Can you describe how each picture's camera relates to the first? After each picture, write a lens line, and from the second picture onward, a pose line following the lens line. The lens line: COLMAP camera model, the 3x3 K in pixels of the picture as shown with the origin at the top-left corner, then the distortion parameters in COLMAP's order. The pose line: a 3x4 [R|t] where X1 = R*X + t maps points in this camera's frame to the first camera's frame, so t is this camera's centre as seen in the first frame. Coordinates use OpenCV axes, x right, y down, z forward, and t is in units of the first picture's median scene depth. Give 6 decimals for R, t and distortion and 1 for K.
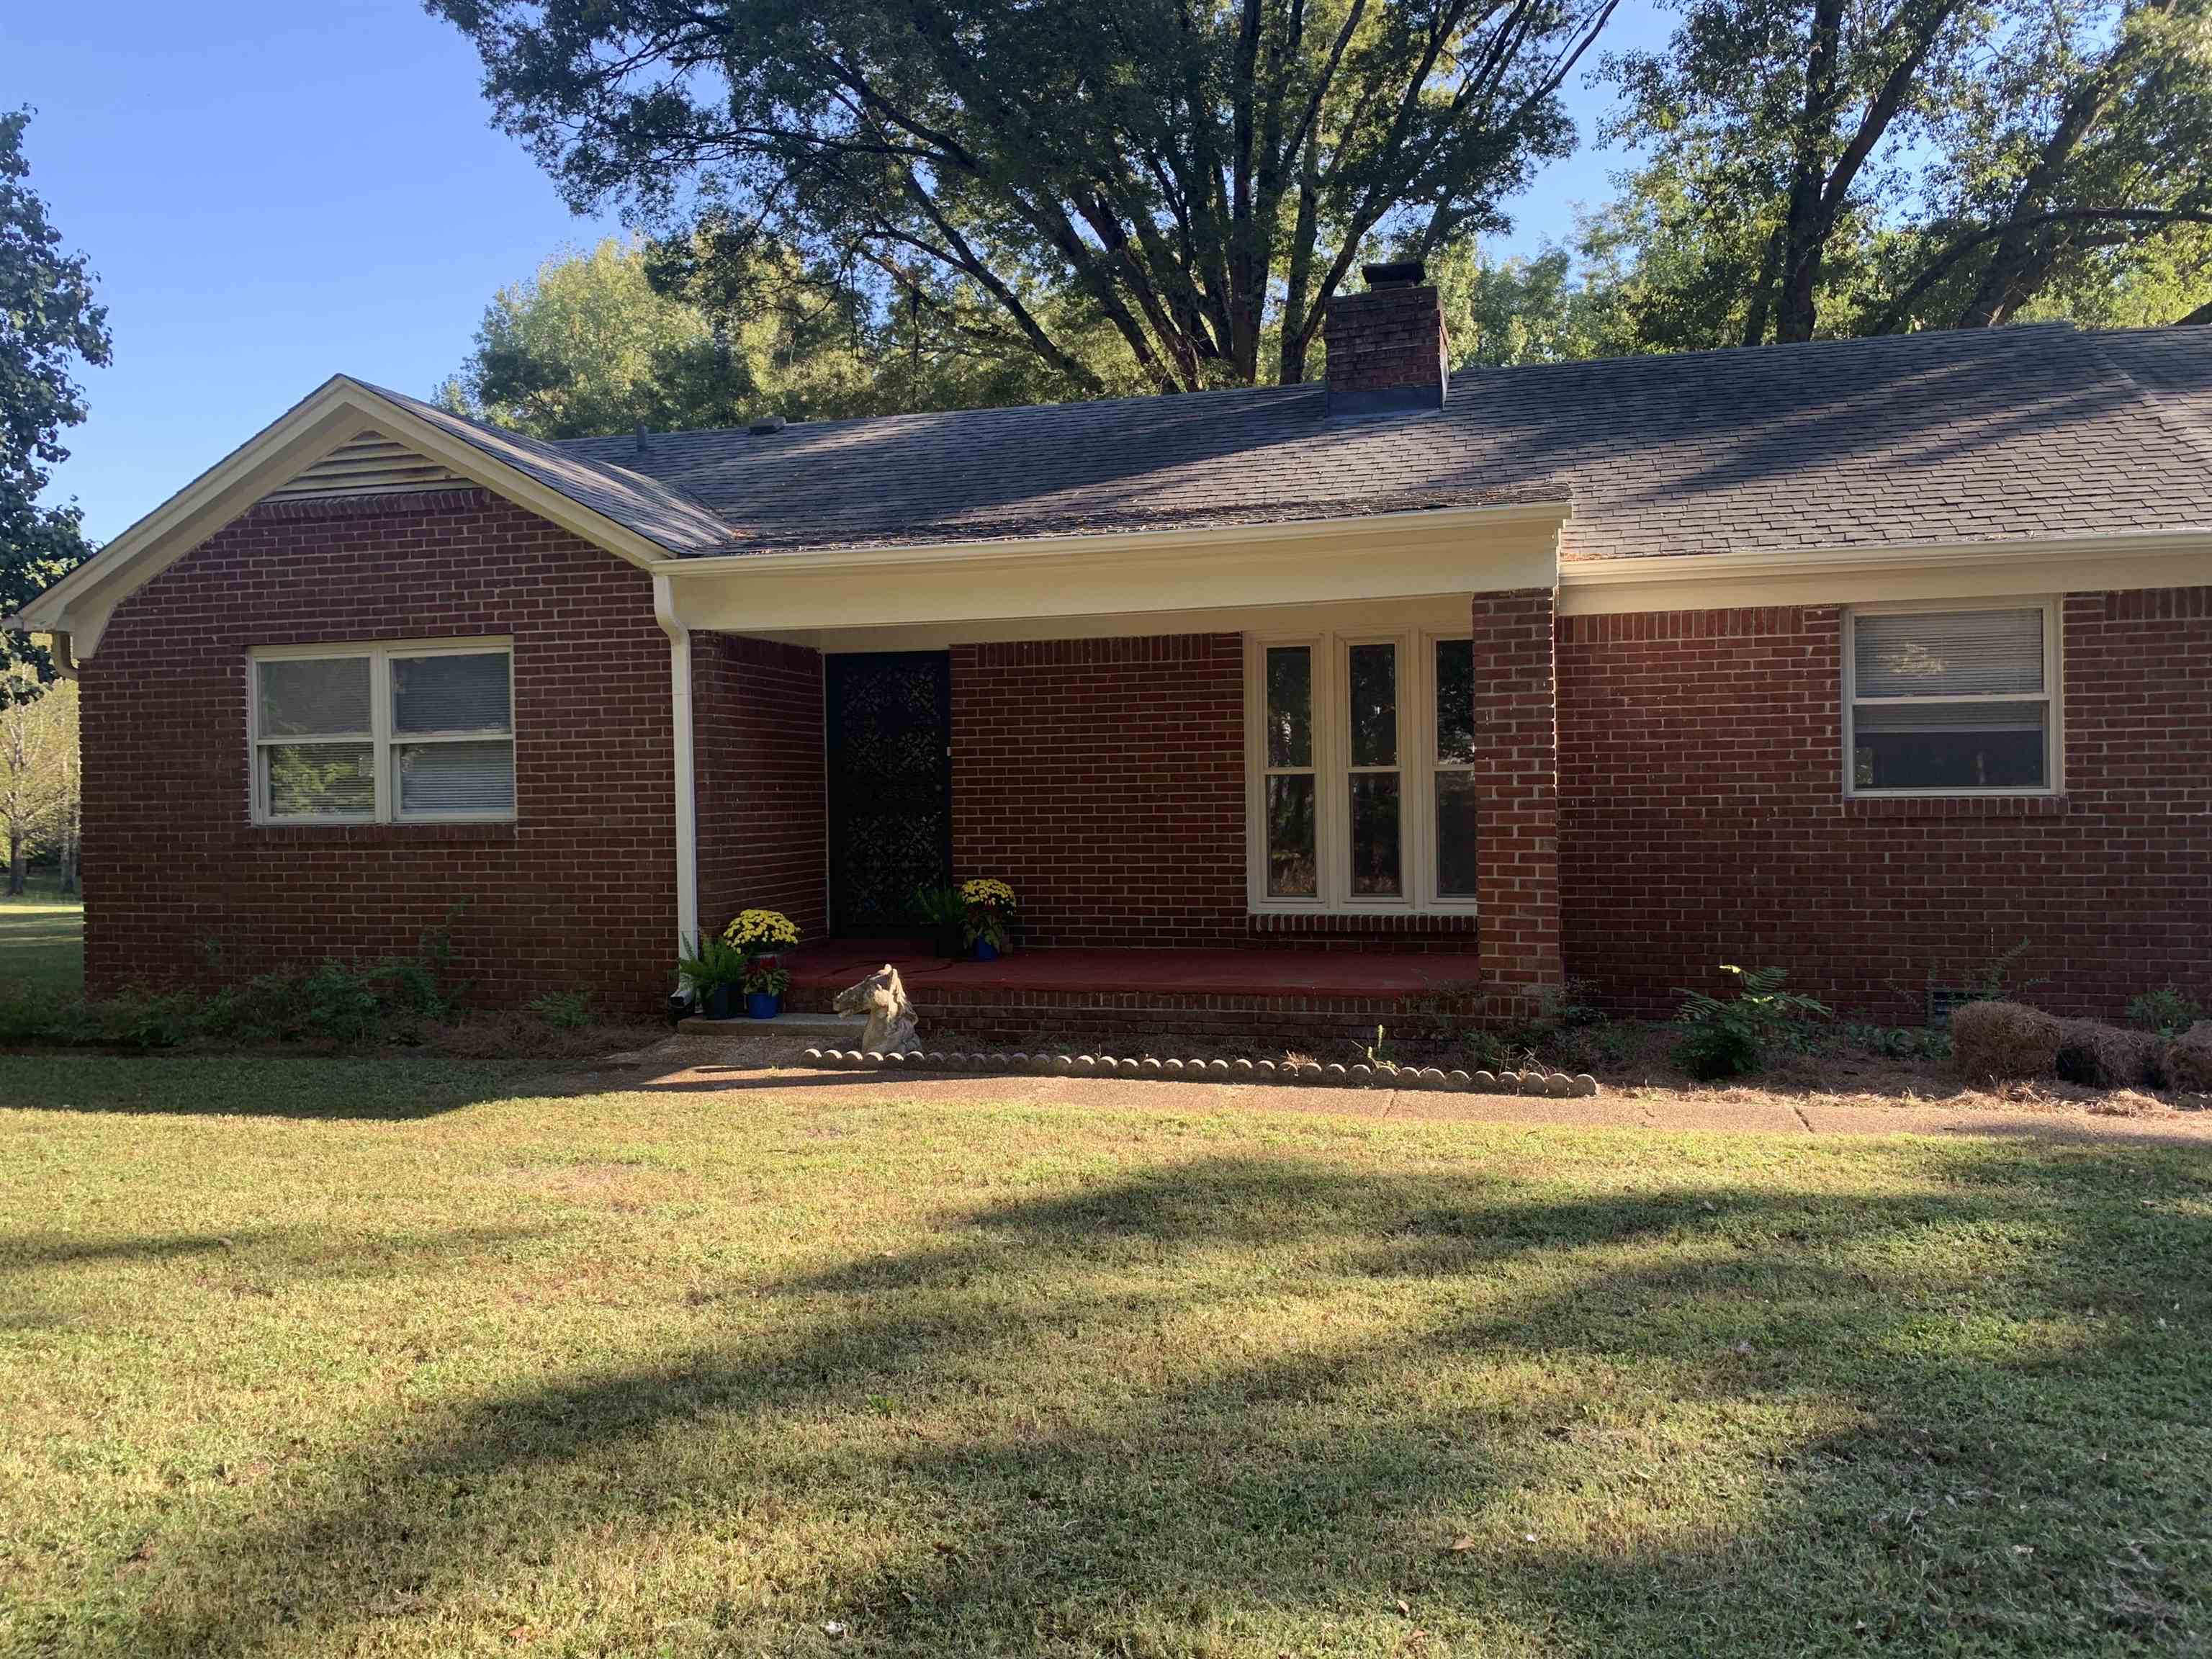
lens RADIAL K [[1679.2, 0, 1117.2], [0, 1679.2, 827.9], [0, 0, 1]] dist [0.052624, -0.037198]
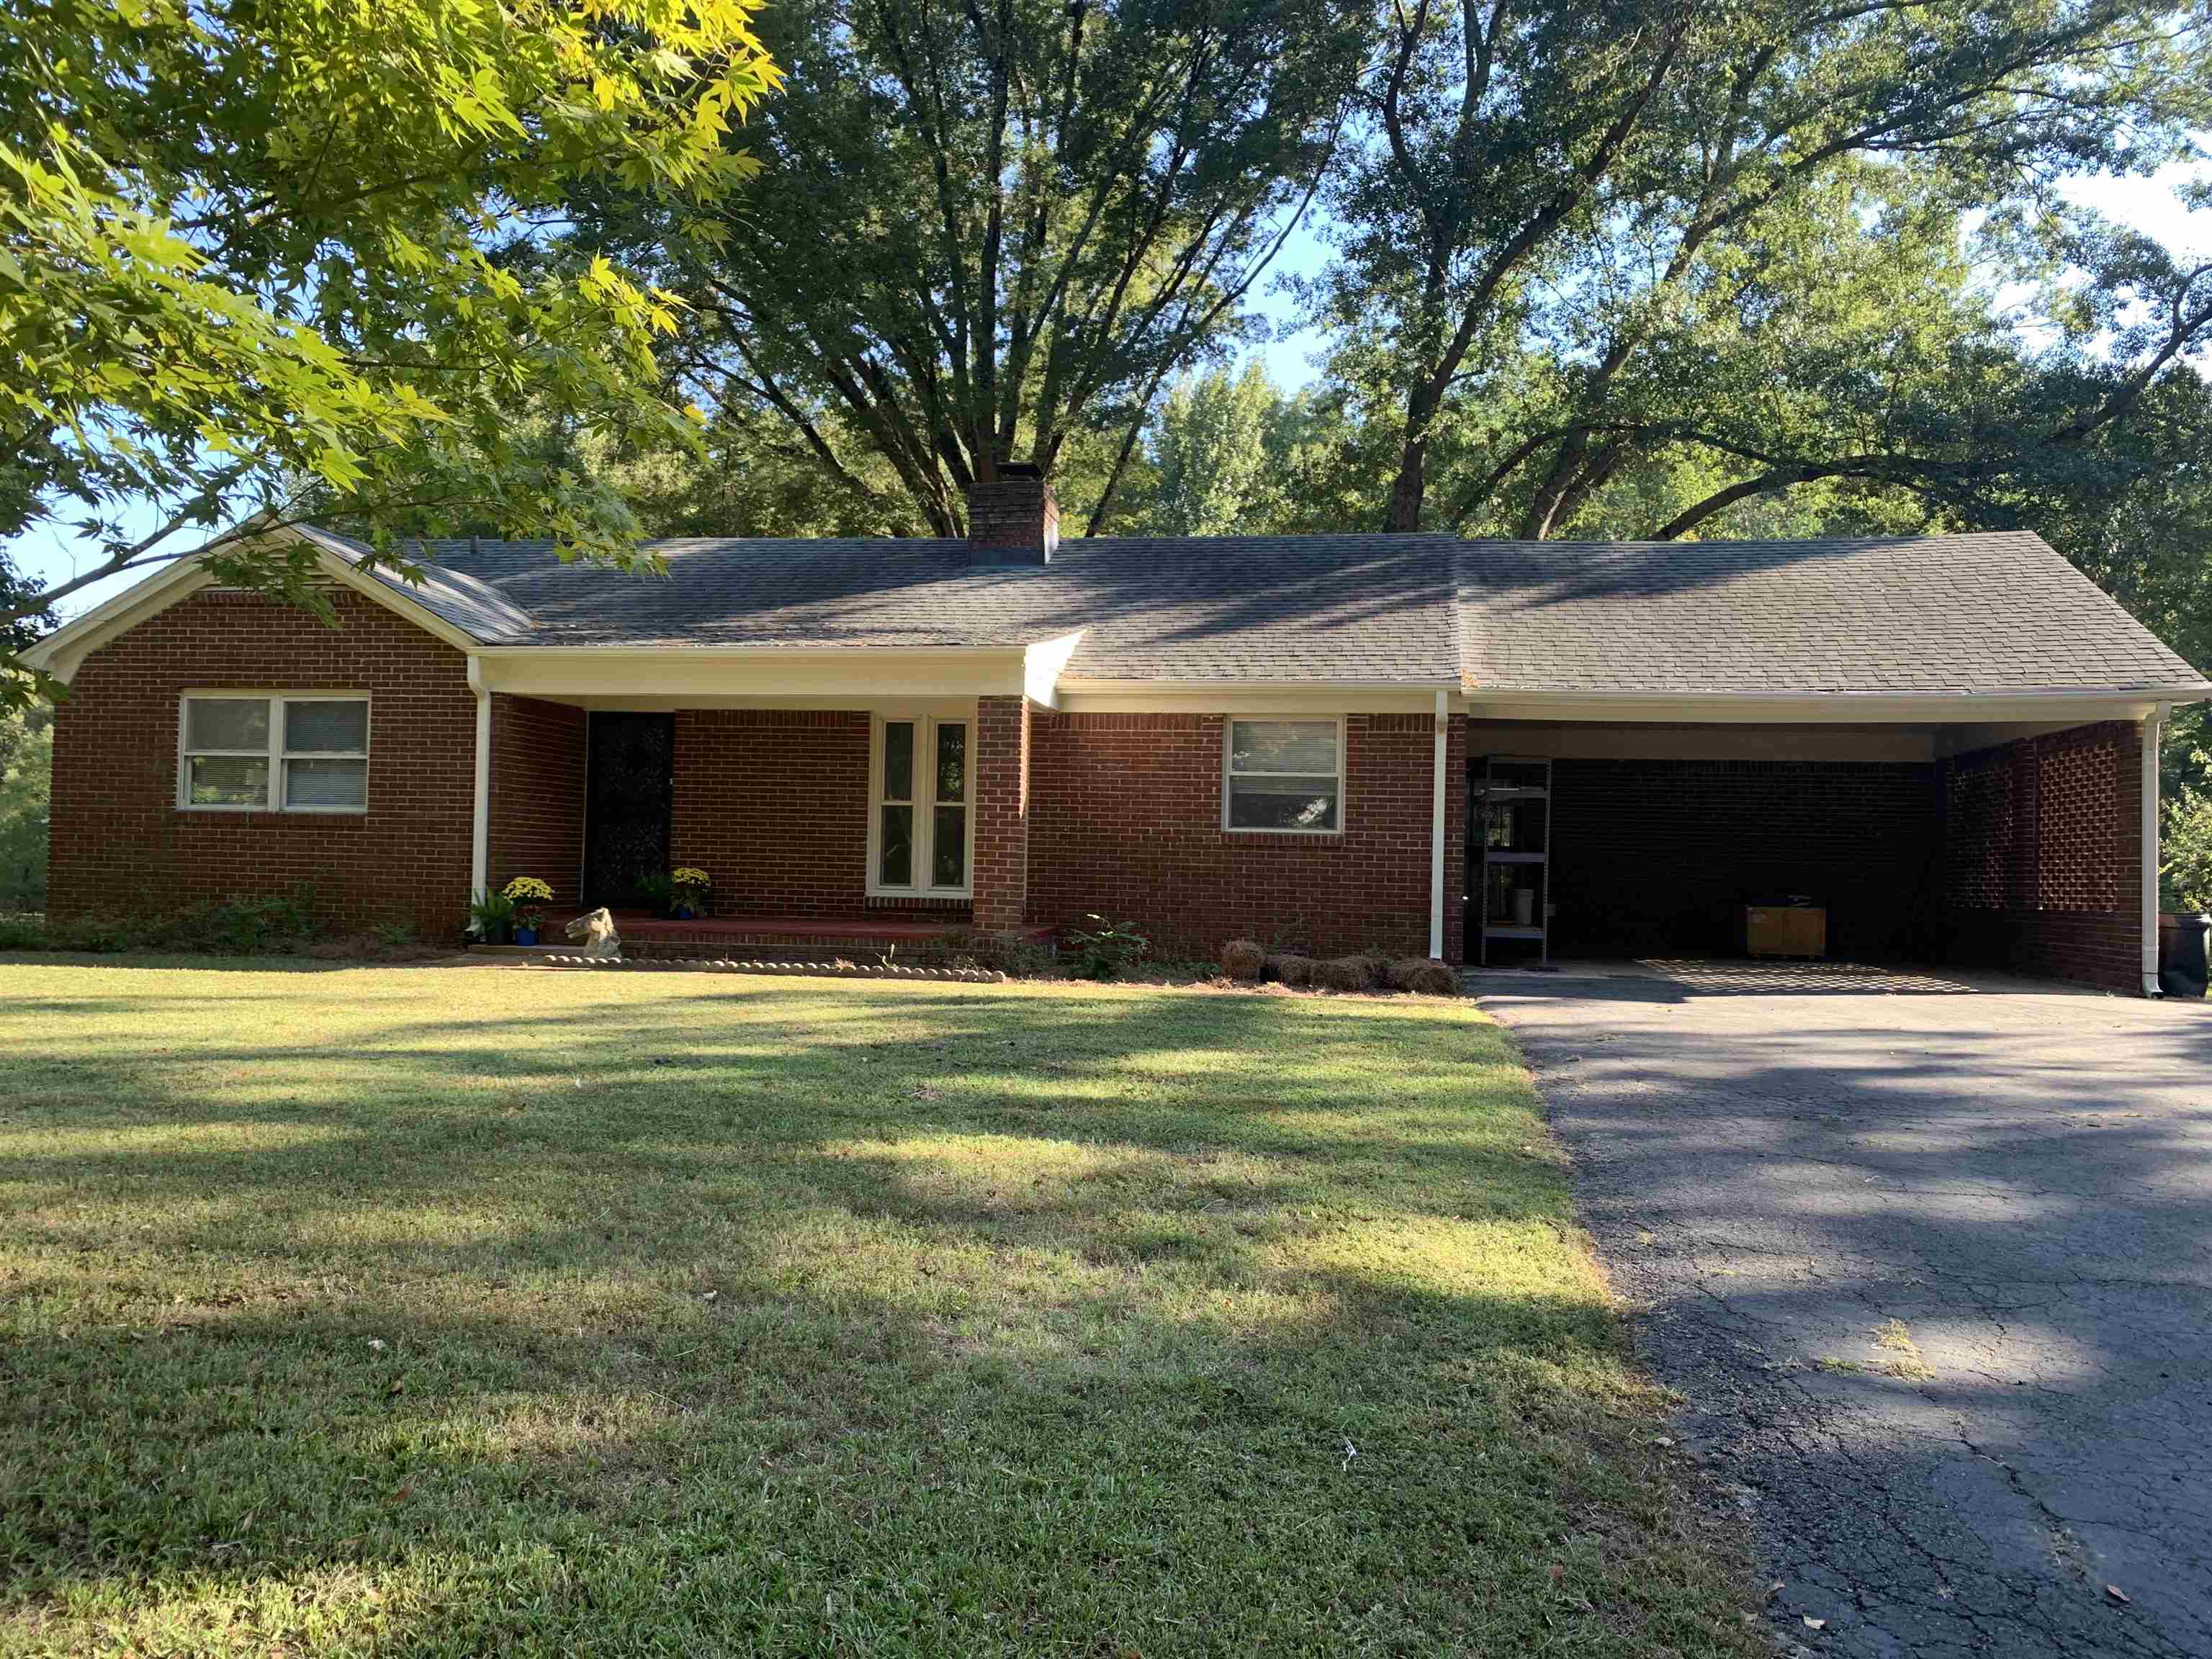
lens RADIAL K [[1679.2, 0, 1099.6], [0, 1679.2, 830.6], [0, 0, 1]] dist [0.052624, -0.037198]
pose [[0.996049, 0.042604, 0.077923, 0.171740], [-0.039245, 0.998254, -0.044139, 0.050972], [-0.079668, 0.040906, 0.995982, -0.533968]]
